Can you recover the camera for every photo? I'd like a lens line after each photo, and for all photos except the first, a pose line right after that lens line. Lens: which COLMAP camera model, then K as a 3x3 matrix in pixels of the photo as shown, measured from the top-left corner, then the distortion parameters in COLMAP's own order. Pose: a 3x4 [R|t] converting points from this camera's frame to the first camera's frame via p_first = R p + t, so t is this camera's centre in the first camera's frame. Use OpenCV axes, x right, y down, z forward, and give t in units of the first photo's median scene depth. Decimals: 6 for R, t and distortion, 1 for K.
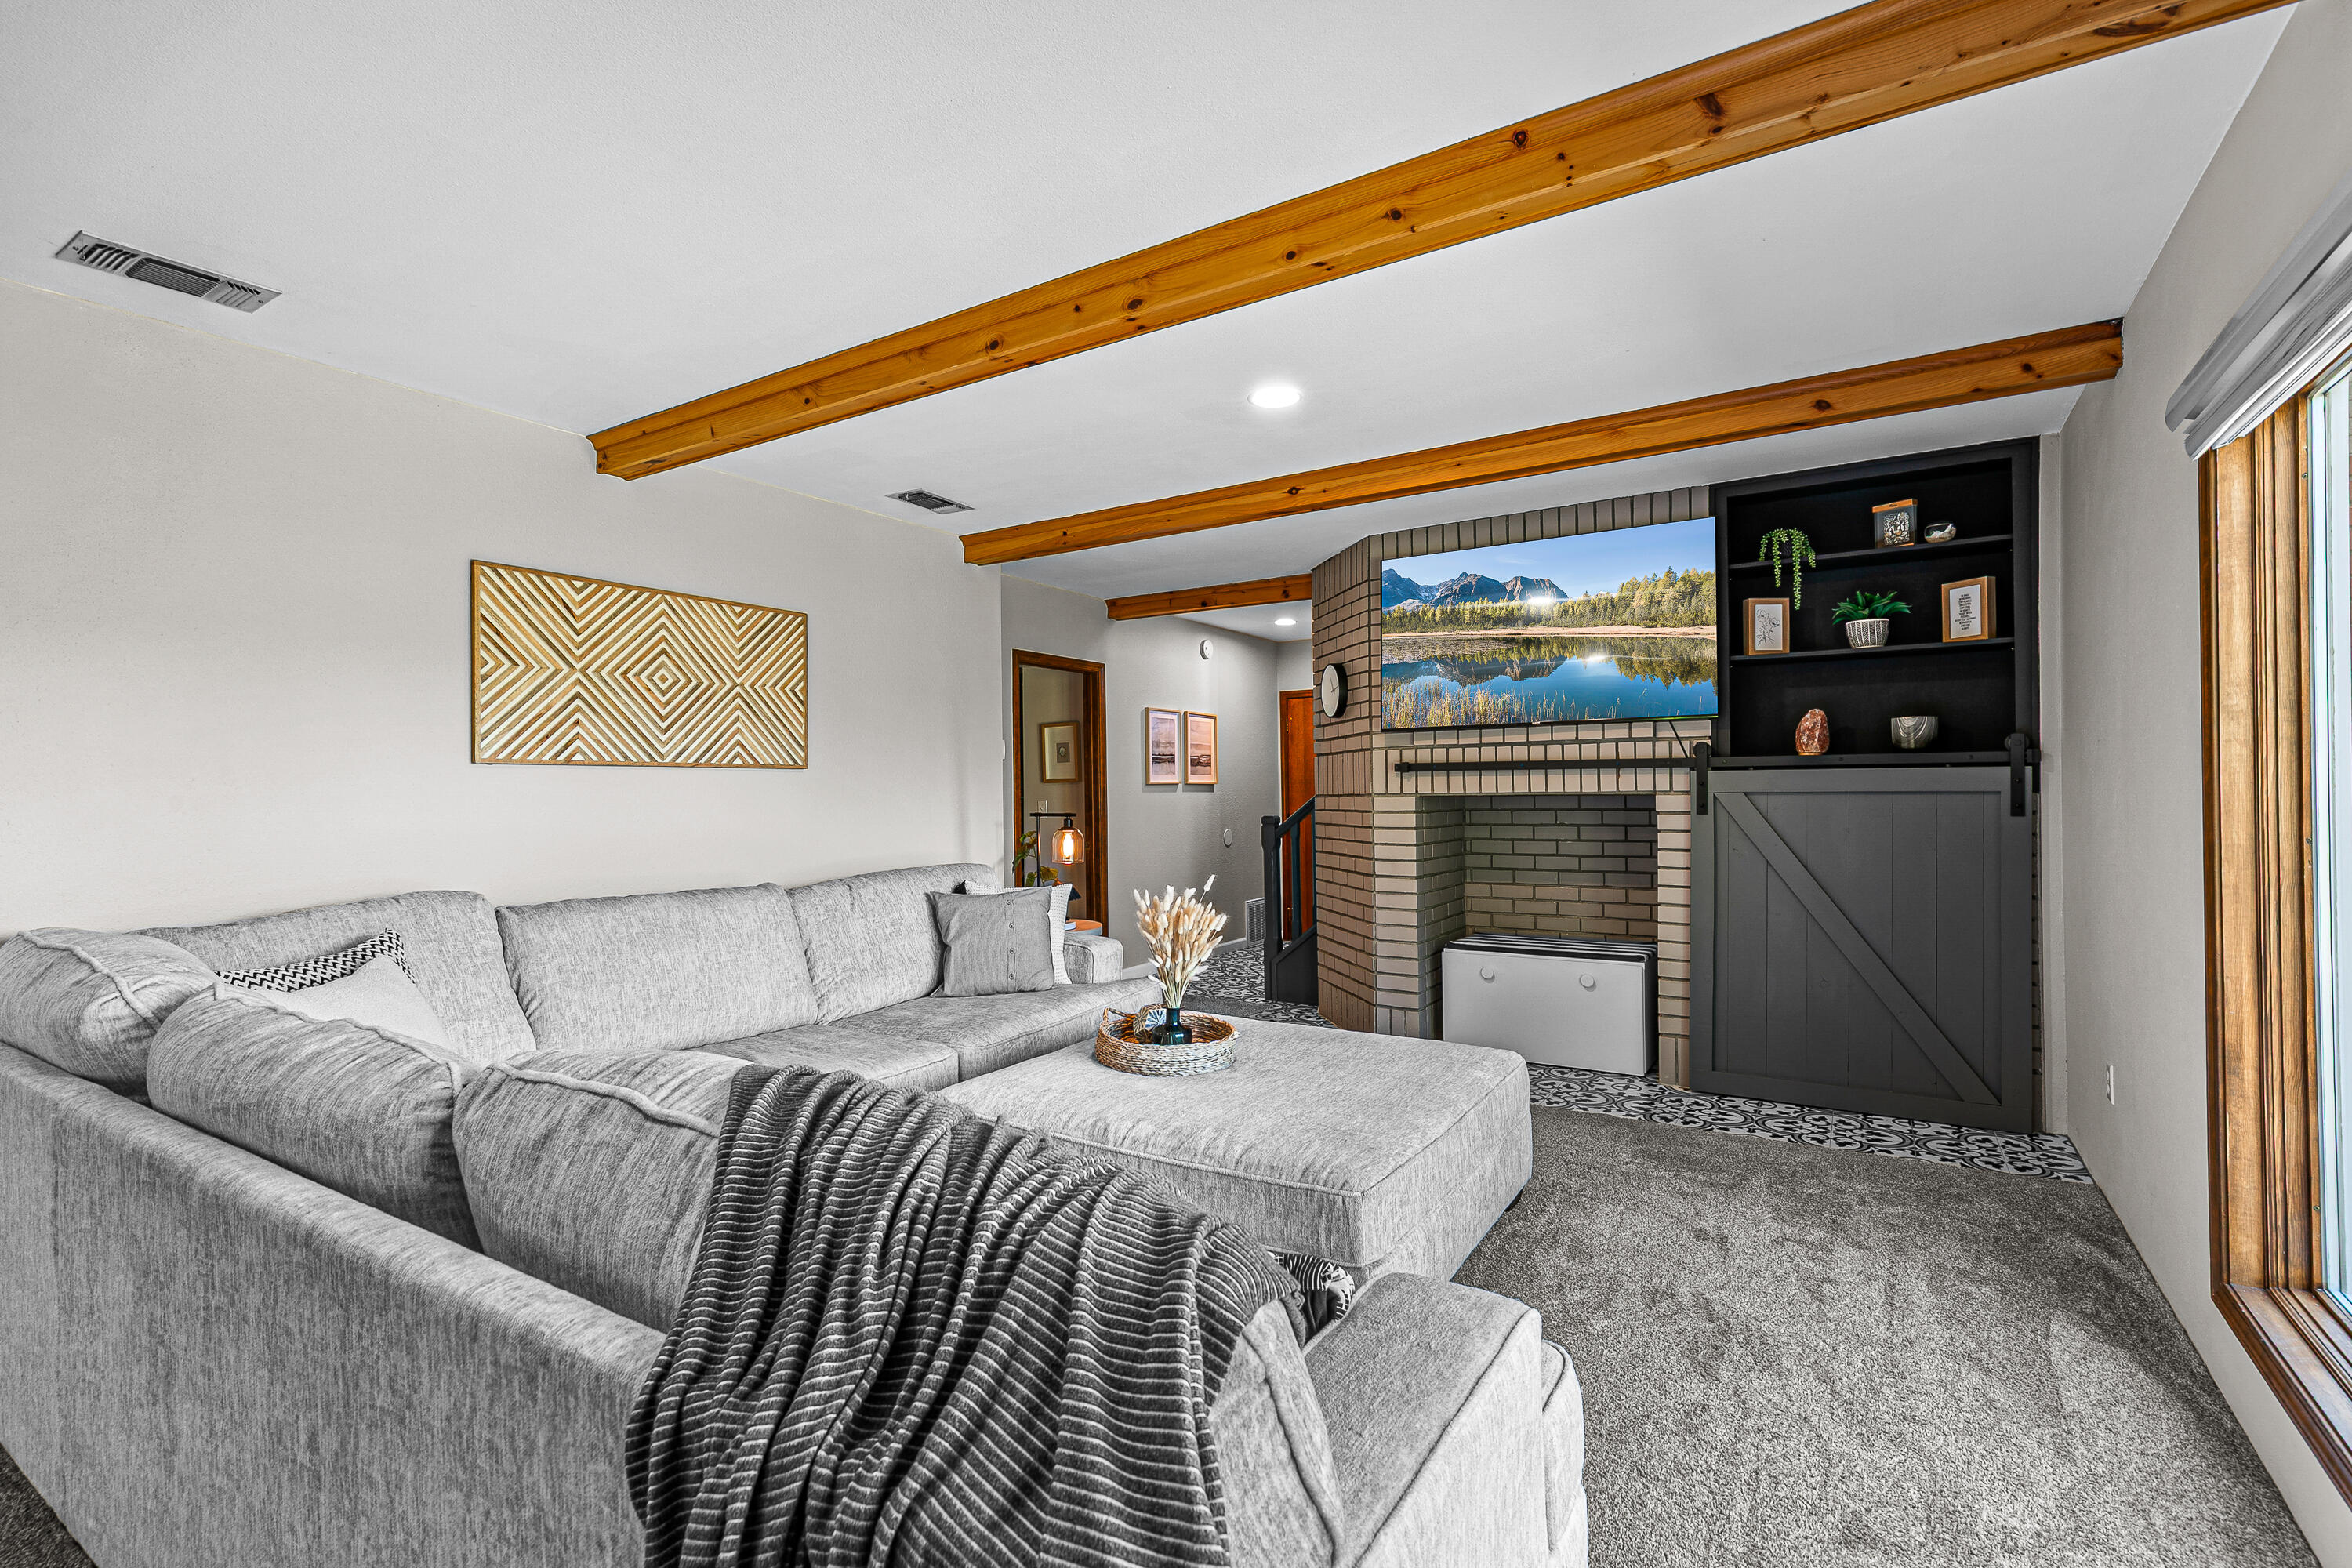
lens RADIAL K [[1078.8, 0, 1176.8], [0, 1078.8, 795.6], [0, 0, 1]] dist [0.020409, -0.000531]
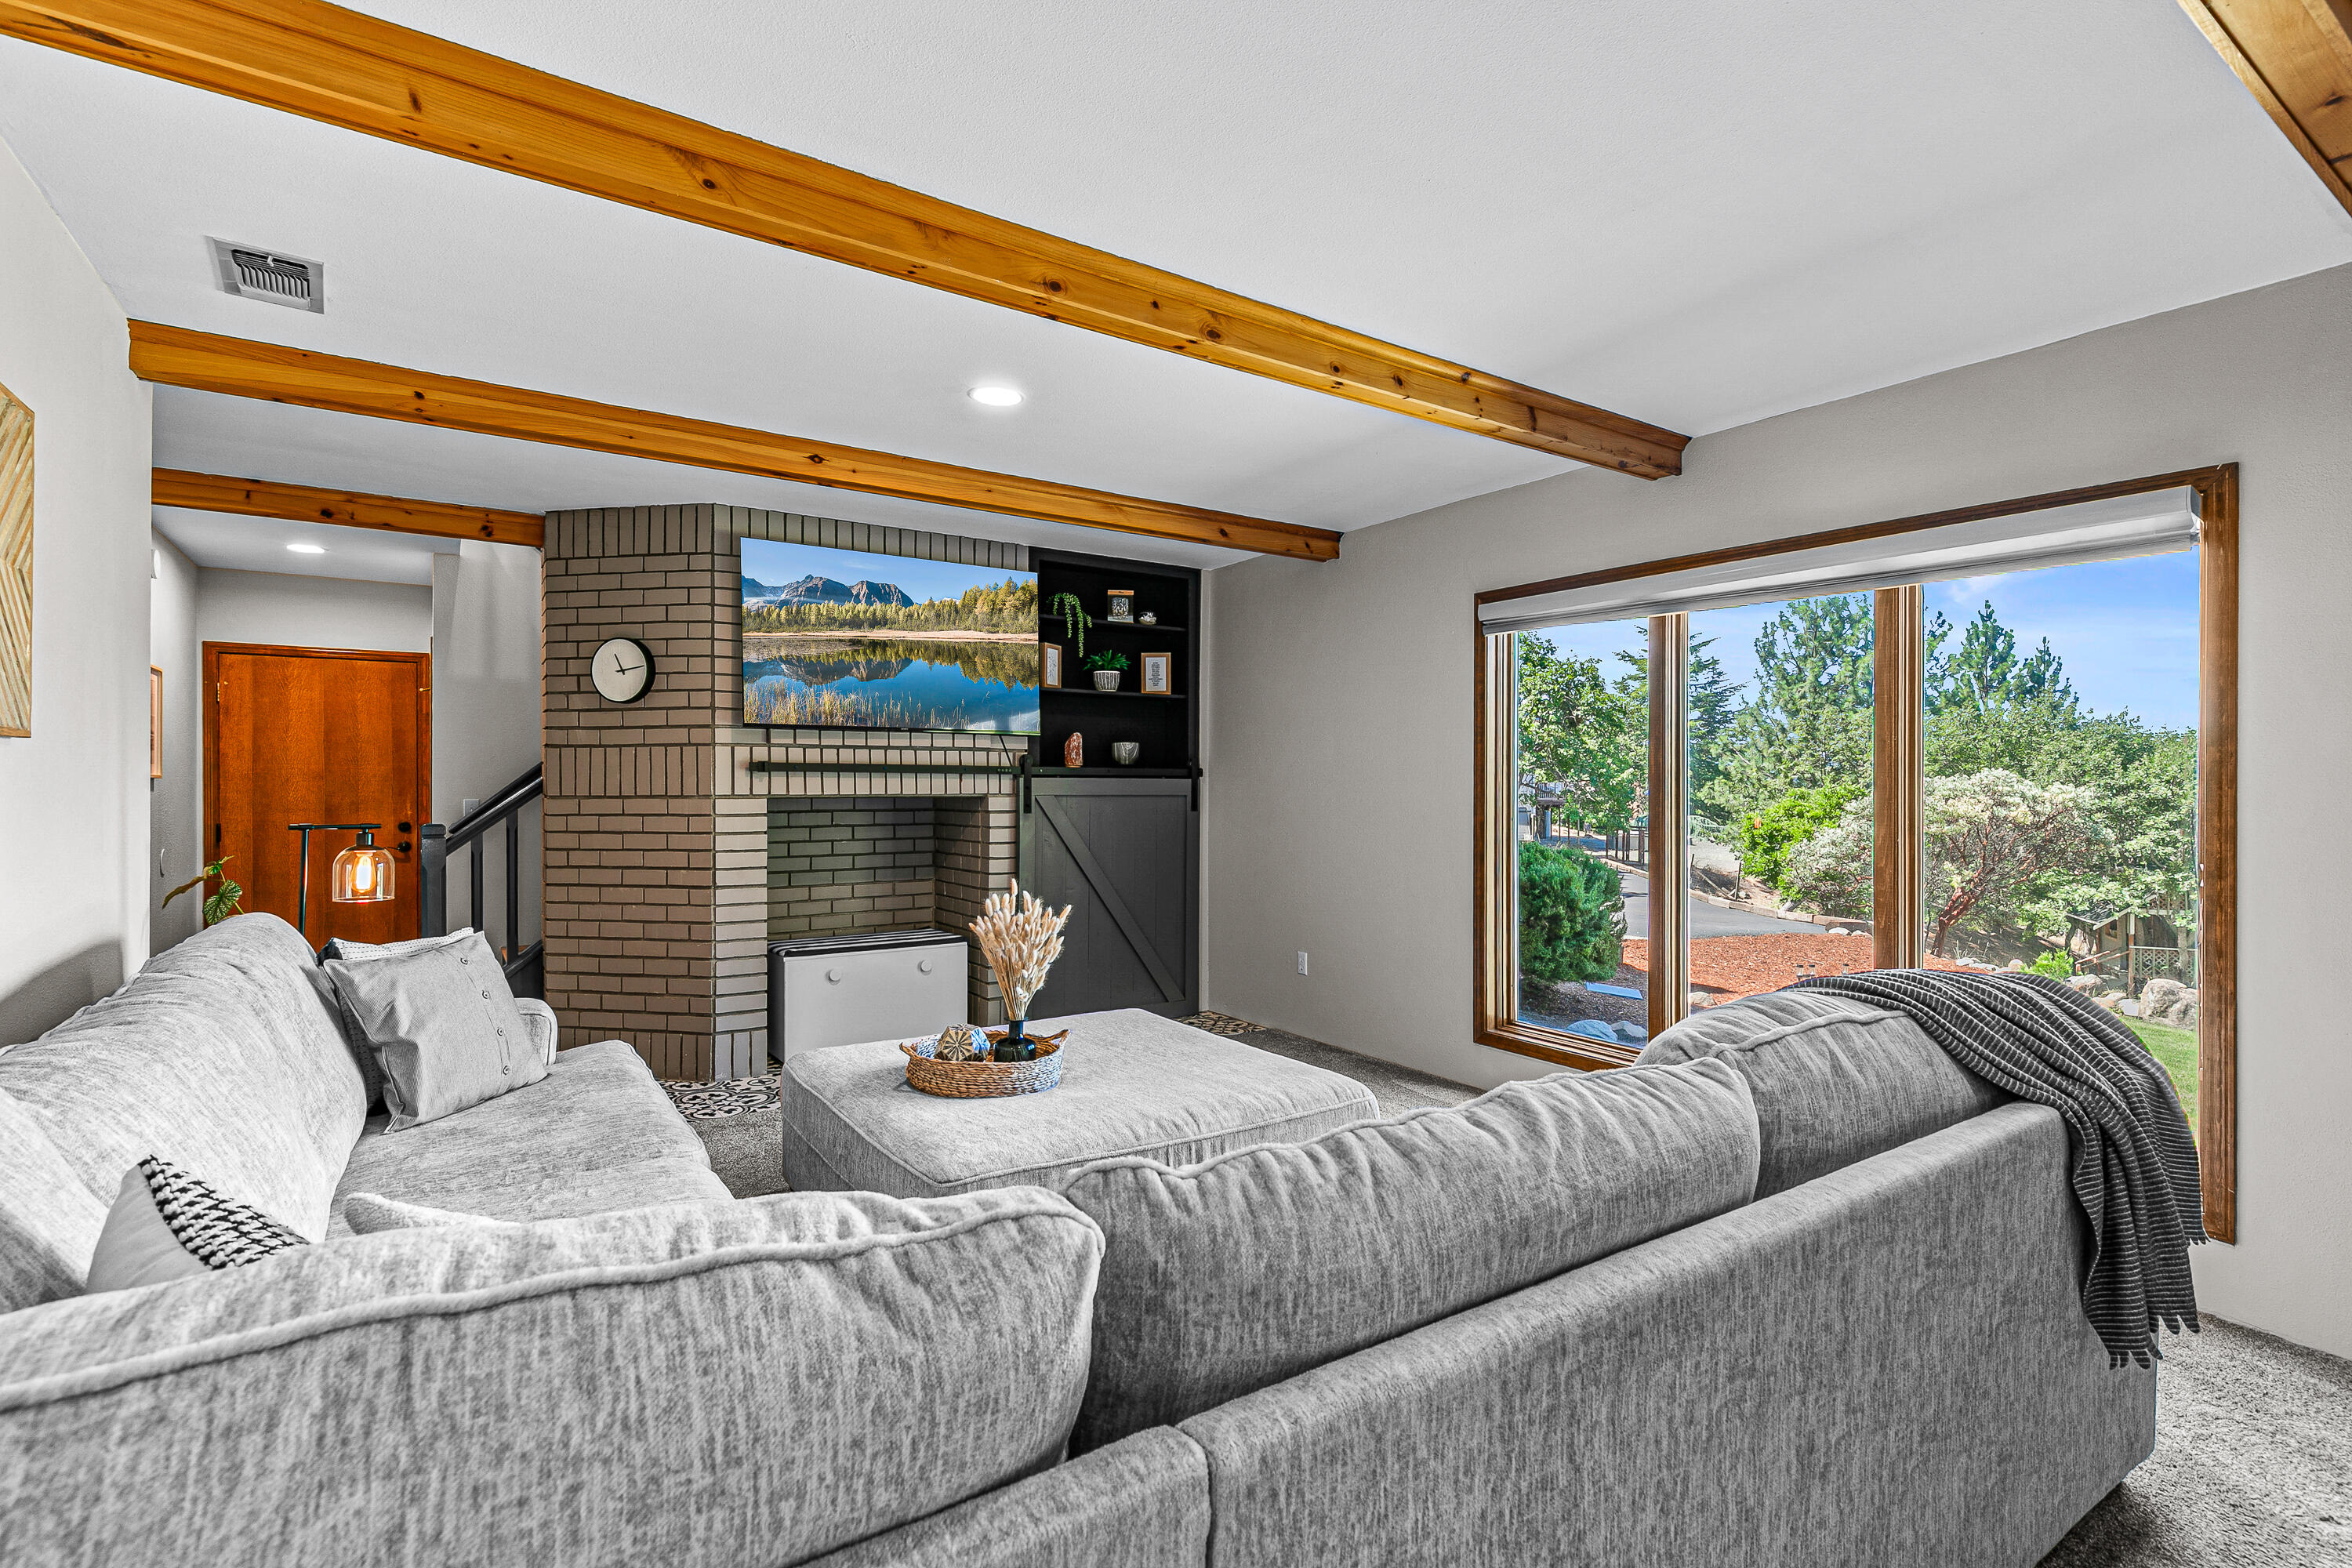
lens RADIAL K [[1093.4, 0, 1197.4], [0, 1093.4, 802.4], [0, 0, 1]] dist [0.001621, 0.000750]
pose [[0.396127, -0.003038, 0.918191, -0.505026], [-0.002714, 0.999986, 0.004479, -0.000796], [-0.918192, -0.004267, 0.396114, 0.290489]]
